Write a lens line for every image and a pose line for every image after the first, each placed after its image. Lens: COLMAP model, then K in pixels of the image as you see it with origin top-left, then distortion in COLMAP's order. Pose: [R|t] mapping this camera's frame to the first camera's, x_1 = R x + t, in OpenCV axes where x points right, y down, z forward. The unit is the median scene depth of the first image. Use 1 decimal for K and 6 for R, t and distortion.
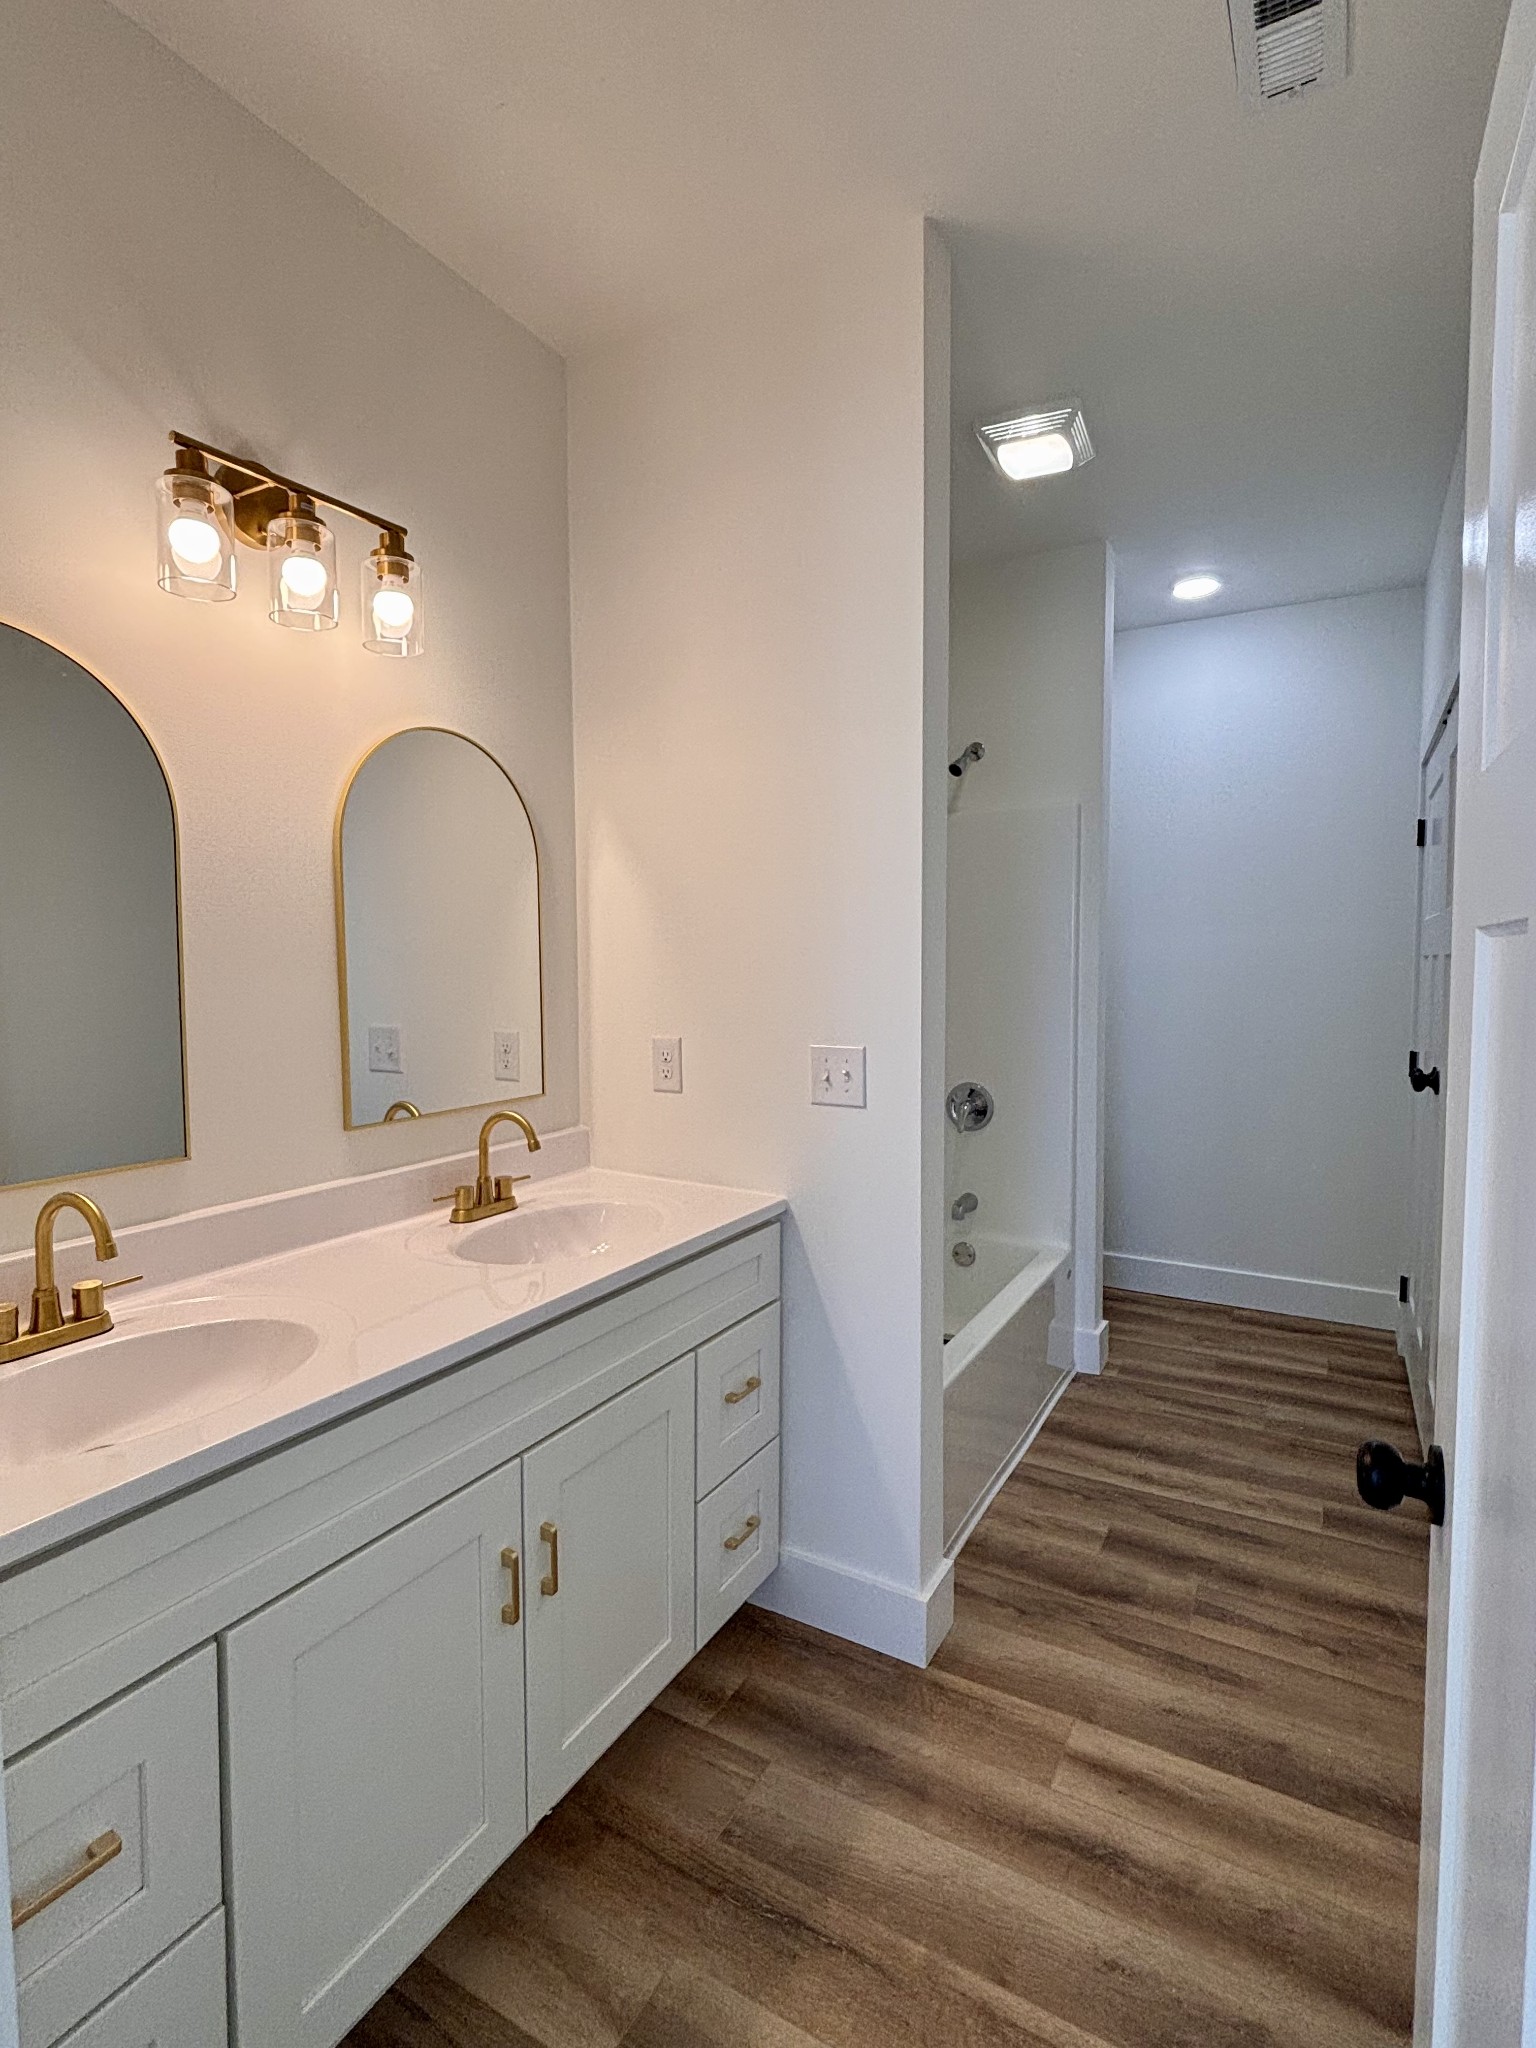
lens RADIAL K [[995.8, 0, 768.0], [0, 995.8, 1024.0], [0, 0, 1]] dist [0.001257, -0.000528]
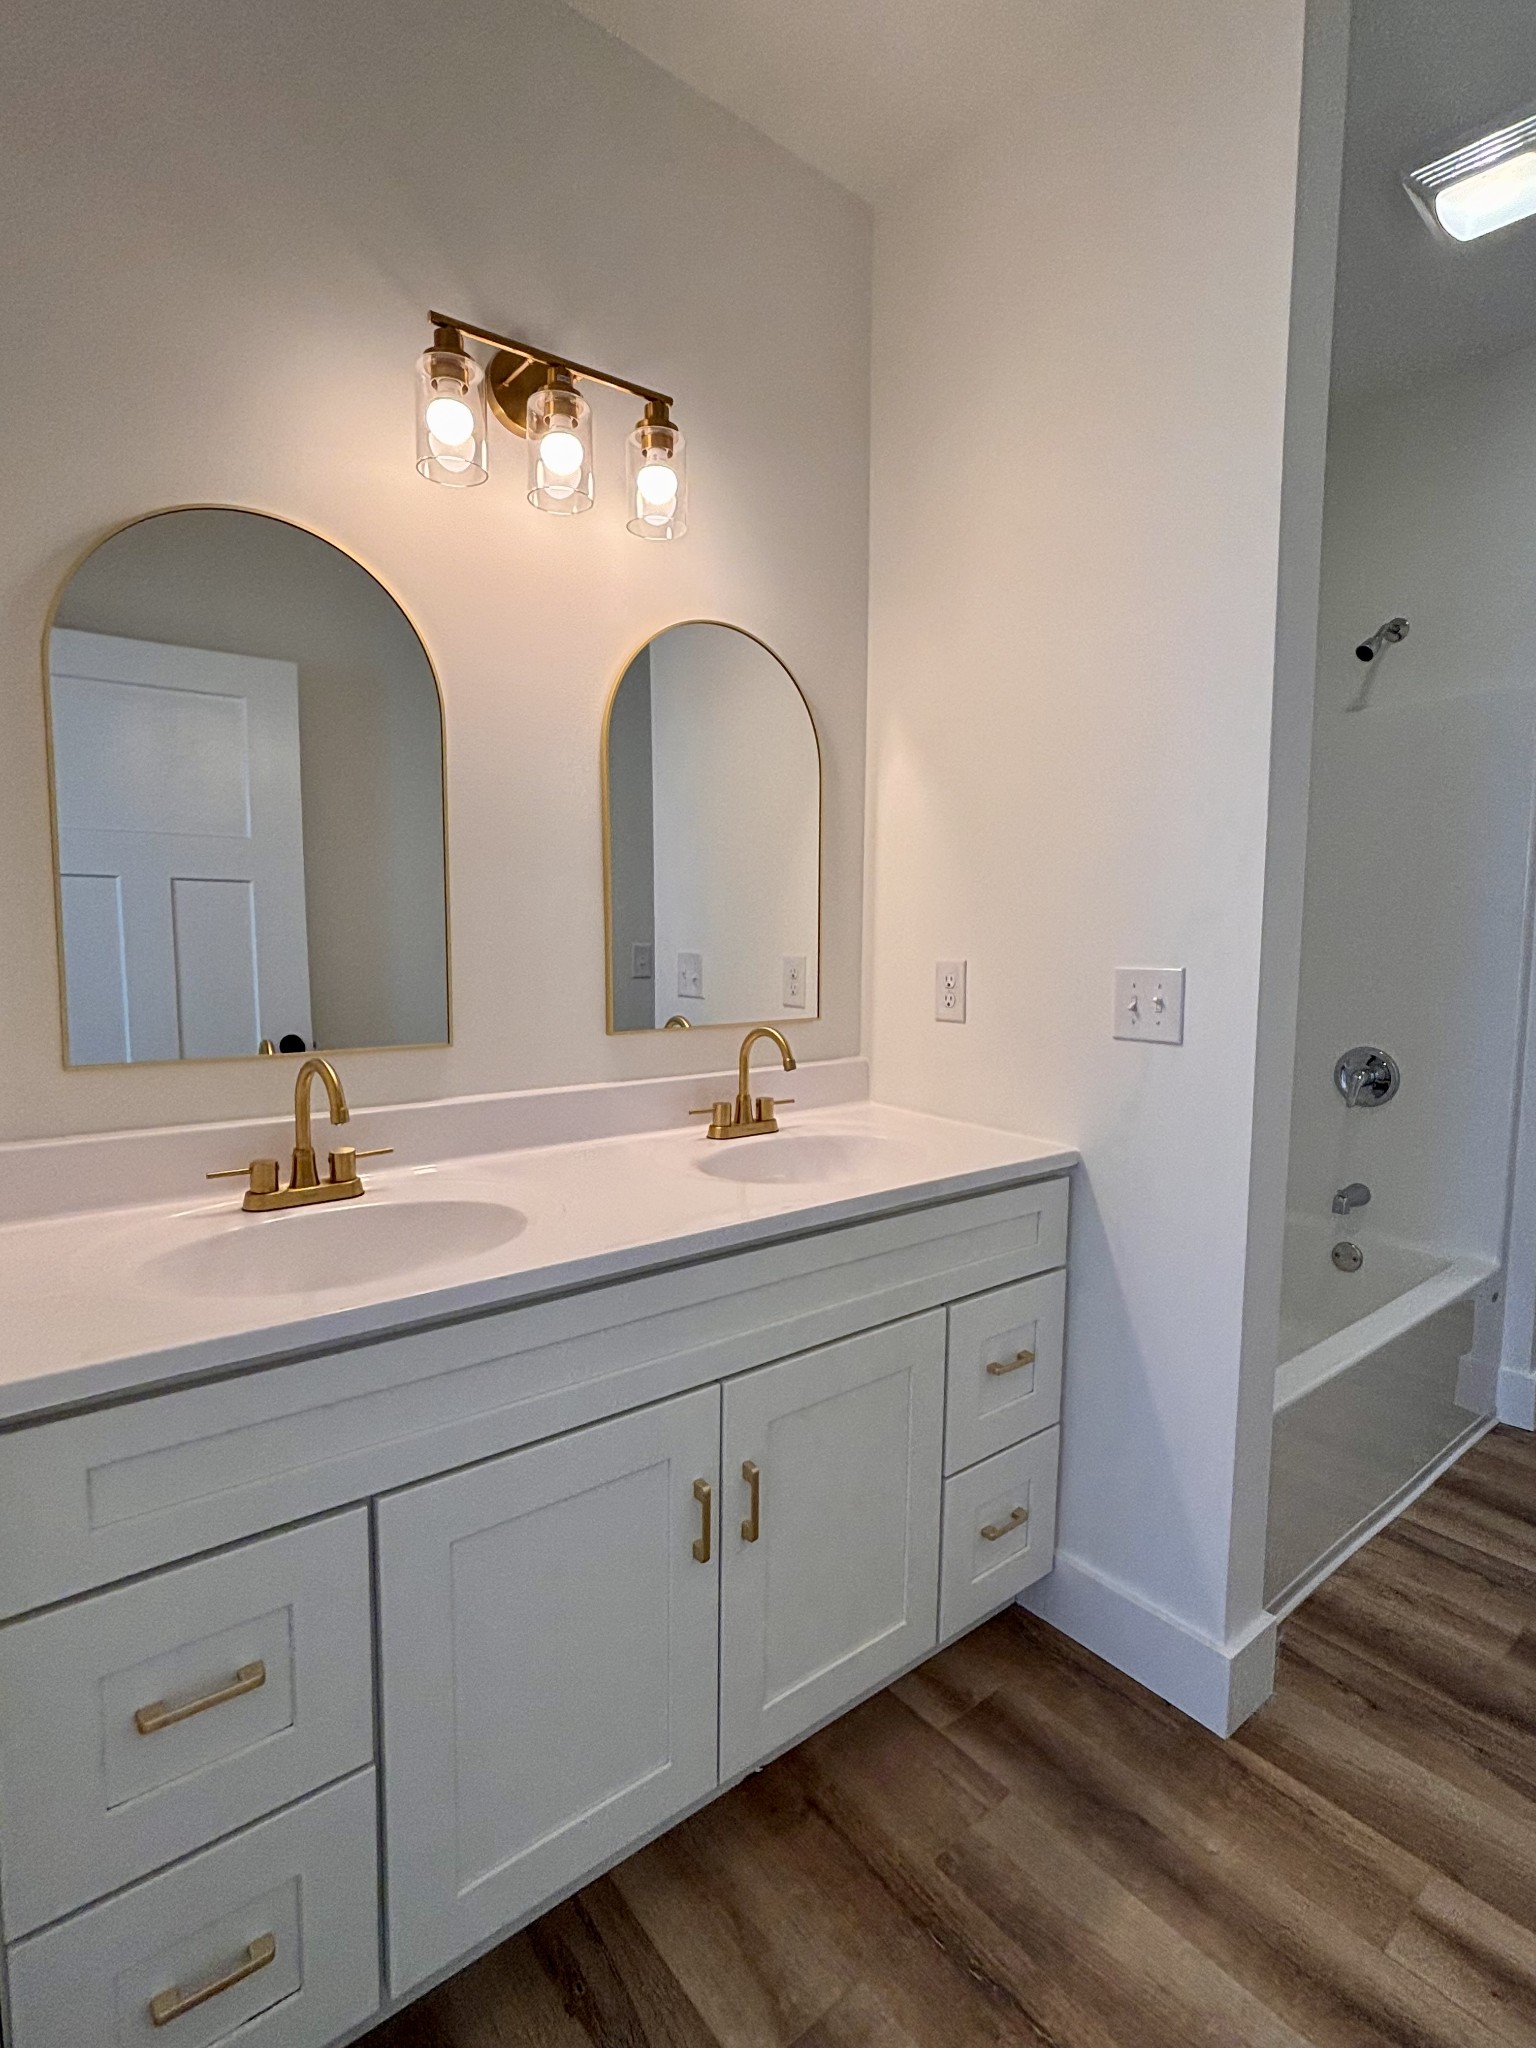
lens RADIAL K [[995.8, 0, 768.0], [0, 995.8, 1024.0], [0, 0, 1]] dist [0.001257, -0.000528]
pose [[0.931075, 0.045780, -0.361945, 0.079048], [-0.034506, 0.998699, 0.037553, 0.049803], [0.363193, -0.022475, 0.931443, 0.126273]]
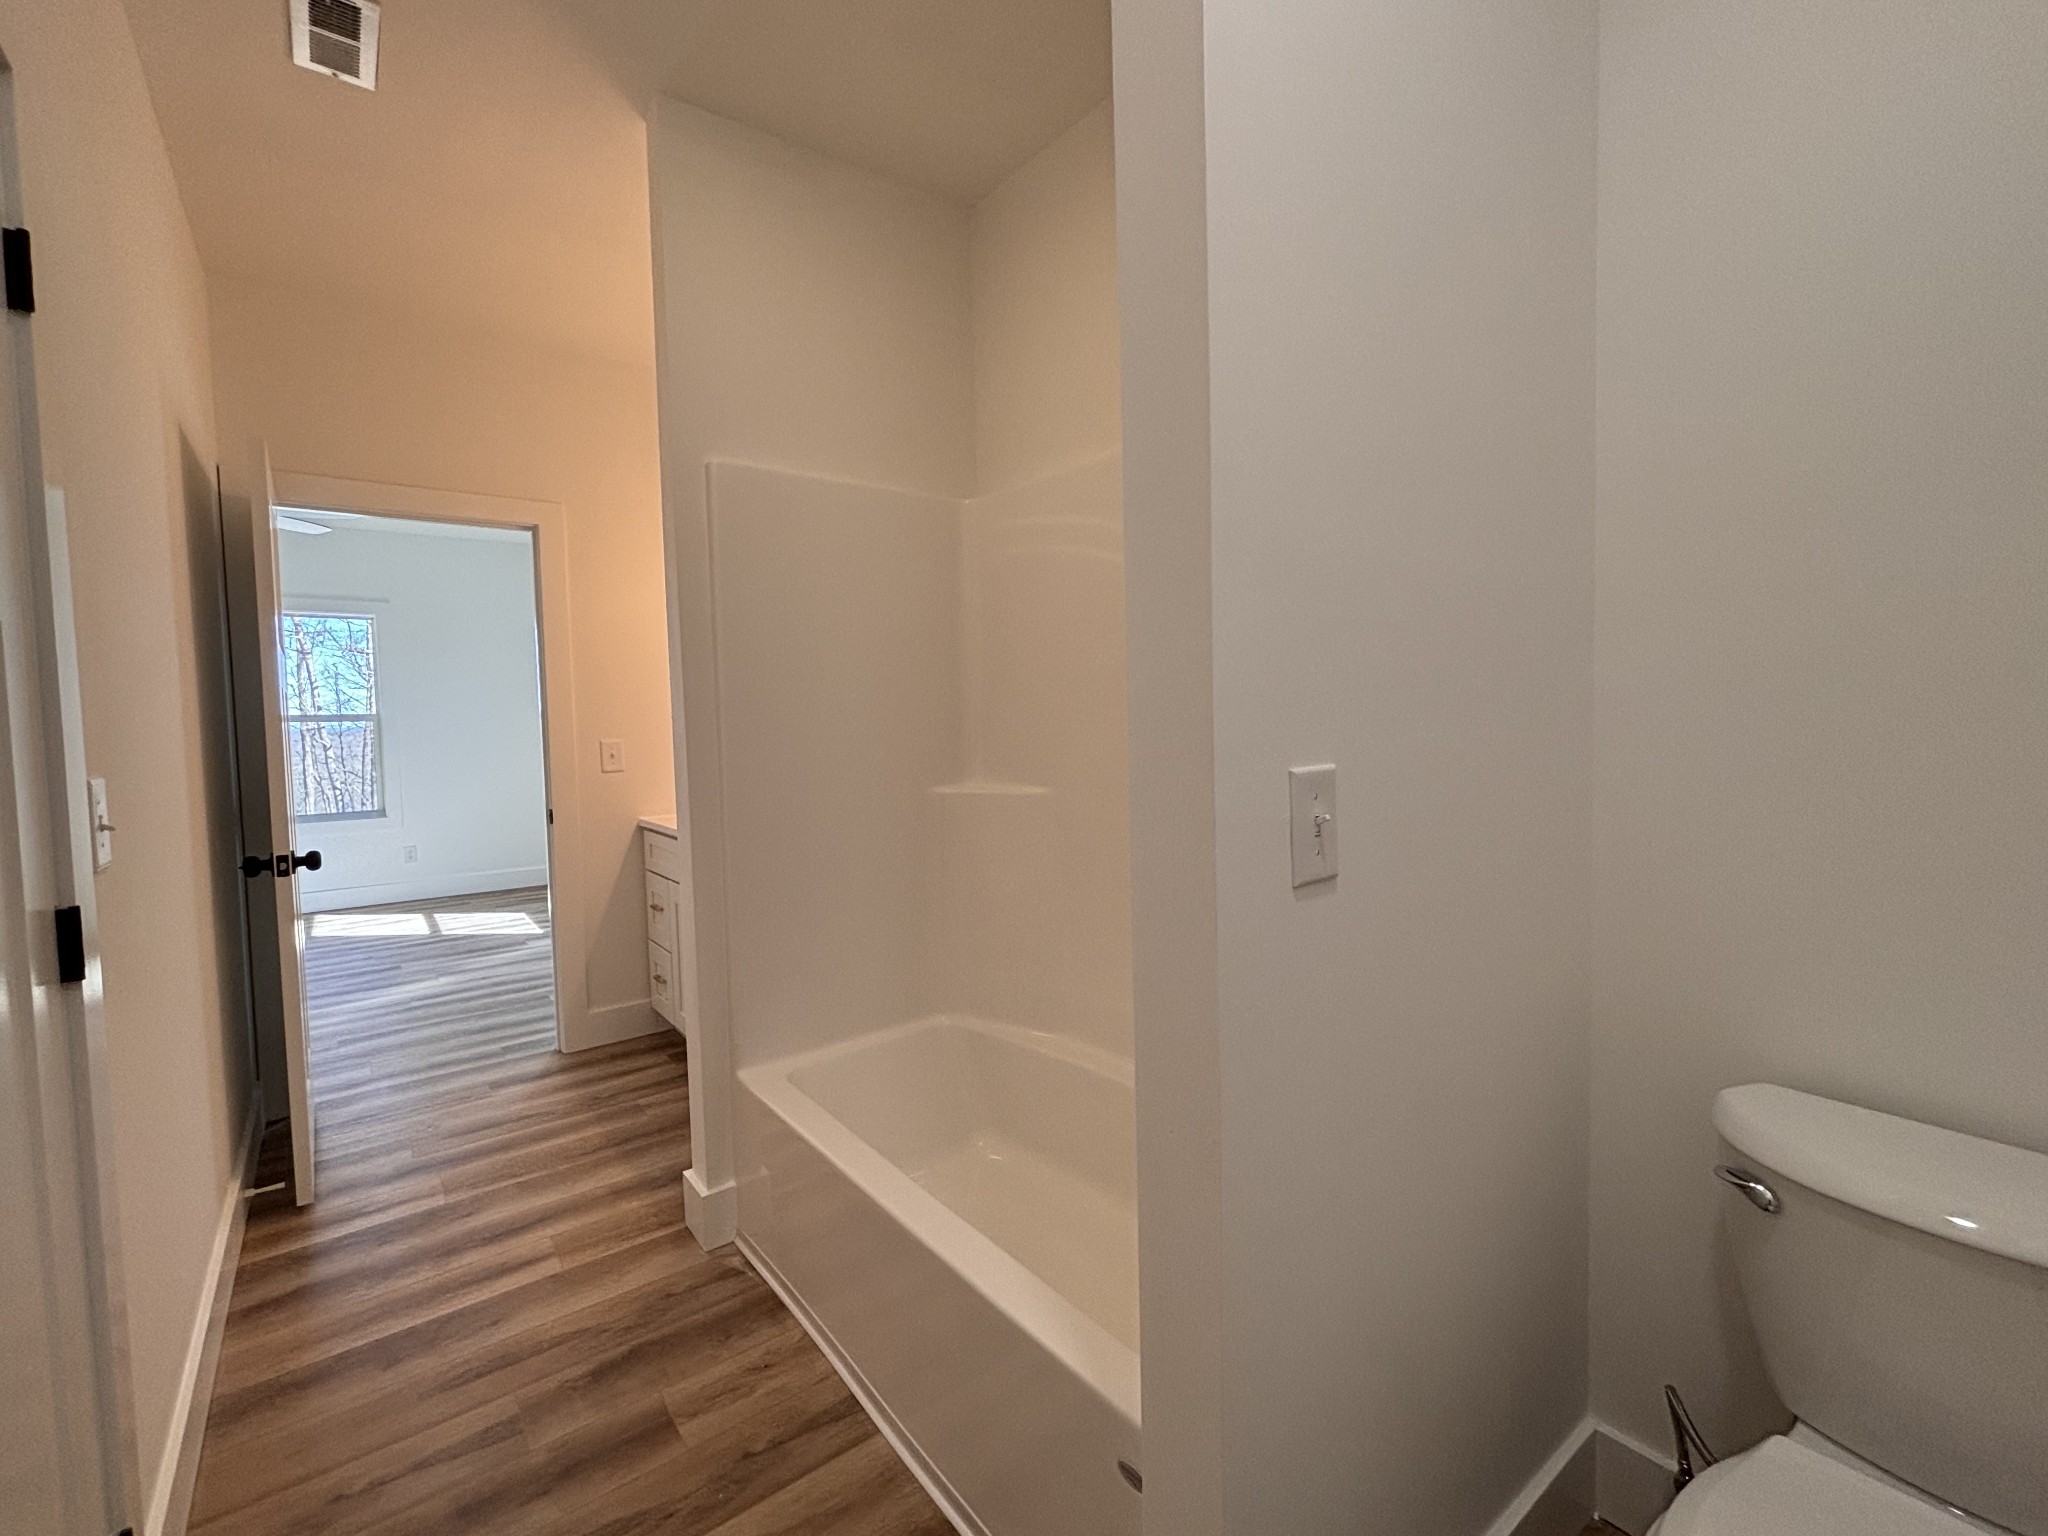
lens RADIAL K [[995.8, 0, 1024.0], [0, 995.8, 768.0], [0, 0, 1]] dist [0.001257, -0.000528]
pose [[-0.432261, 0.063943, -0.899479, 1.061771], [-0.029707, 0.995932, 0.085076, -0.035313], [0.901259, 0.063496, -0.428603, 1.885250]]
